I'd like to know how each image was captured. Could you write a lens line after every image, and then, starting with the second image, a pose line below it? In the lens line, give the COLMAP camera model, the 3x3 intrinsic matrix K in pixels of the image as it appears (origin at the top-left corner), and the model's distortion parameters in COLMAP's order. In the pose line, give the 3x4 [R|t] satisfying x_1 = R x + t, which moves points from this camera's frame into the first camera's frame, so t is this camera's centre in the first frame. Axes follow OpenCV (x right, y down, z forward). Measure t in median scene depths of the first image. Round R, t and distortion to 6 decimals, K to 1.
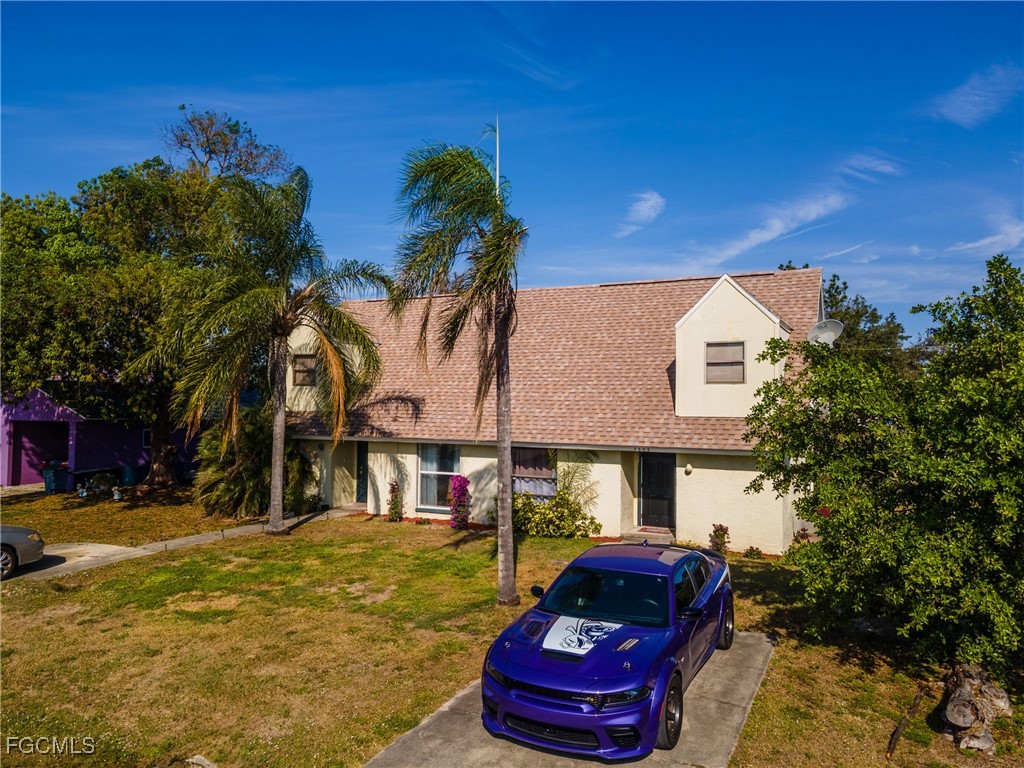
lens RADIAL K [[749.1, 0, 506.1], [0, 749.1, 390.3], [0, 0, 1]] dist [0.037053, 0.015857]
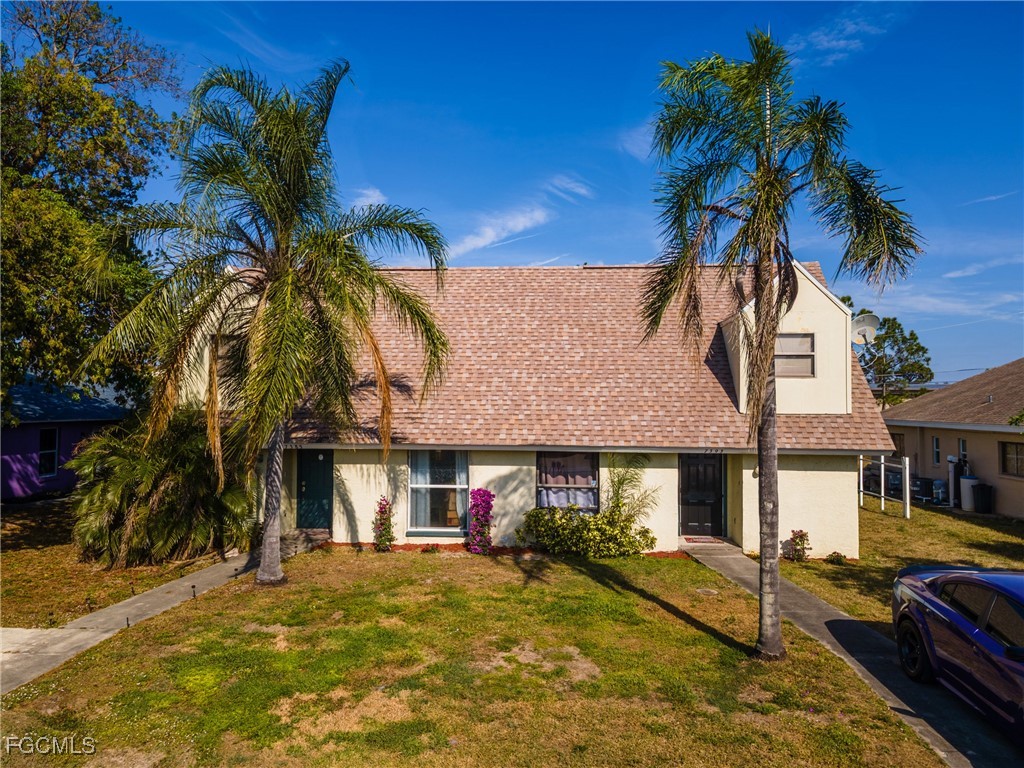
lens RADIAL K [[749.1, 0, 507.7], [0, 749.1, 386.9], [0, 0, 1]] dist [0.037053, 0.015857]
pose [[0.928146, 0.003898, 0.372196, -0.360086], [-0.003489, 0.999992, -0.001773, 0.005047], [-0.372200, 0.000347, 0.928152, 0.251941]]
